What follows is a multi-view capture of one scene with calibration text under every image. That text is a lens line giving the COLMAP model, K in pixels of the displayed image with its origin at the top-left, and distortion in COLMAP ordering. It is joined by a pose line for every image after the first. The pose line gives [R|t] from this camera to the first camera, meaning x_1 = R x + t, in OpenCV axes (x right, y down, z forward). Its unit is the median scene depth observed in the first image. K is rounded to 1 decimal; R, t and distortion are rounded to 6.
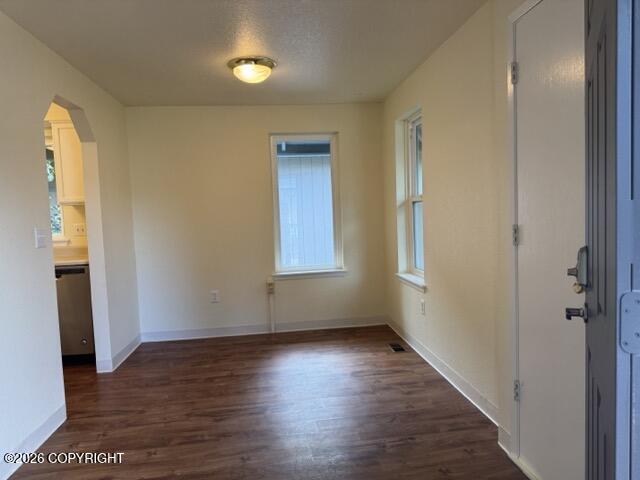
lens RADIAL K [[452.9, 0, 317.5], [0, 452.9, 239.4], [0, 0, 1]] dist [0.055975, -0.070440]
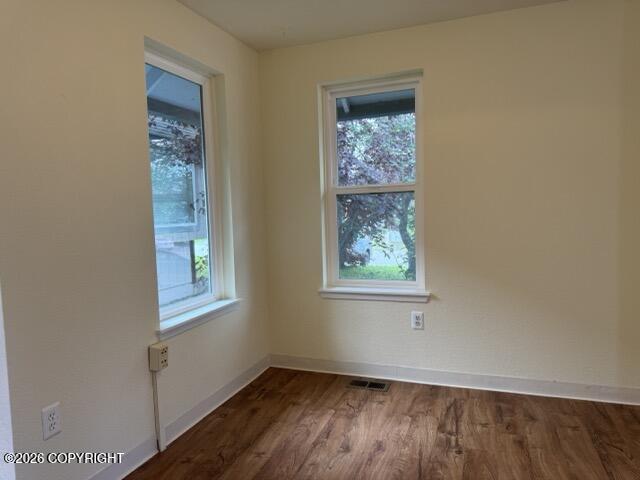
lens RADIAL K [[452.9, 0, 319.4], [0, 452.9, 244.4], [0, 0, 1]] dist [0.055975, -0.070440]
pose [[0.441735, -0.039564, 0.896273, -0.626252], [0.066079, 0.997748, 0.011476, -0.011385], [-0.894709, 0.054155, 0.443354, 0.855868]]
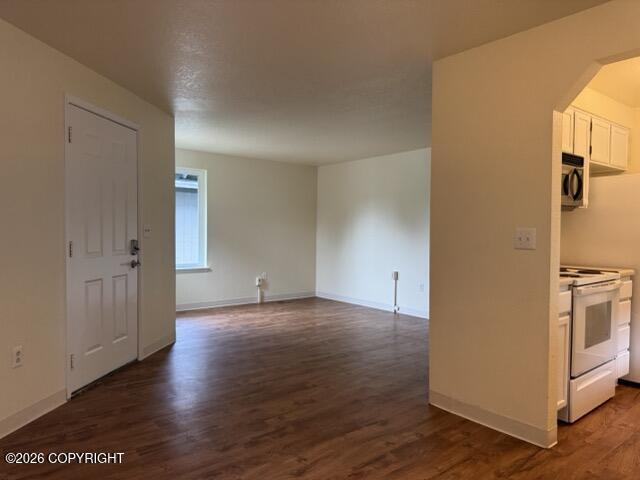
lens RADIAL K [[452.9, 0, 320.1], [0, 452.9, 240.8], [0, 0, 1]] dist [0.055975, -0.070440]
pose [[-0.847679, 0.041895, -0.528853, 0.221087], [-0.008332, 0.995703, 0.092233, -0.068495], [0.530444, 0.082590, -0.843687, 1.249781]]
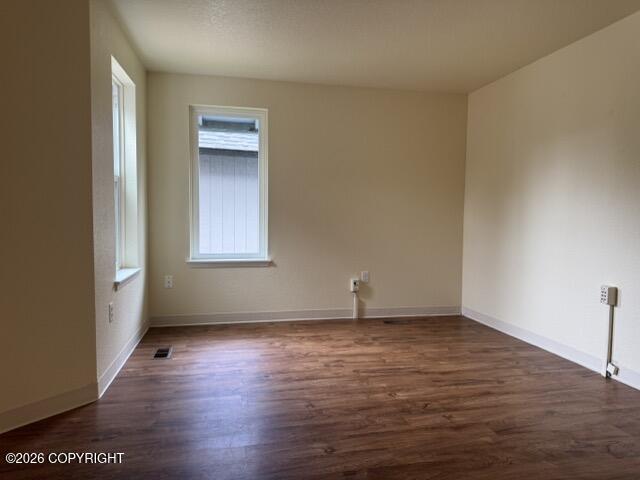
lens RADIAL K [[452.9, 0, 319.2], [0, 452.9, 234.4], [0, 0, 1]] dist [0.055975, -0.070440]
pose [[-0.994869, 0.032926, -0.095665, -0.437089], [0.022865, 0.994270, 0.104424, 0.033655], [0.098555, 0.101701, -0.989921, 0.594346]]
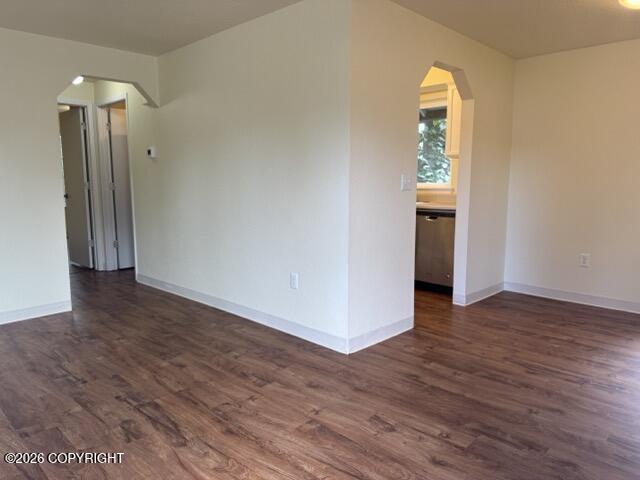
lens RADIAL K [[452.9, 0, 318.6], [0, 452.9, 240.7], [0, 0, 1]] dist [0.055975, -0.070440]
pose [[0.635676, 0.144571, -0.758298, 0.171104], [-0.068767, 0.989007, 0.130909, 0.005339], [0.768887, -0.031070, 0.638629, 0.002932]]
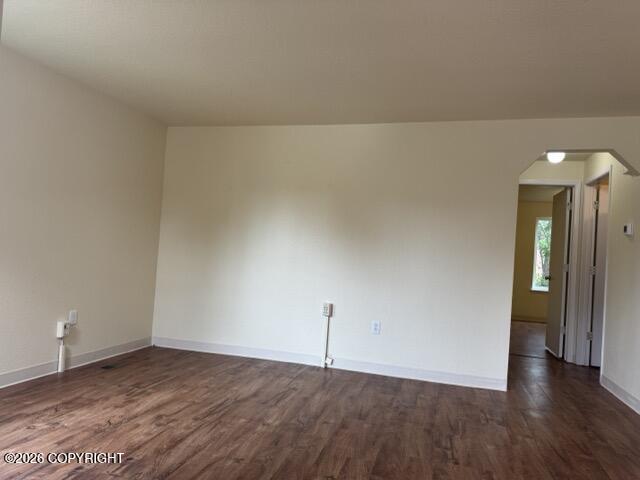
lens RADIAL K [[452.9, 0, 322.0], [0, 452.9, 237.4], [0, 0, 1]] dist [0.055975, -0.070440]
pose [[-0.372829, -0.016543, -0.927753, 0.107206], [-0.099048, 0.994838, 0.022064, 0.027732], [0.922599, 0.100118, -0.372543, 0.225763]]
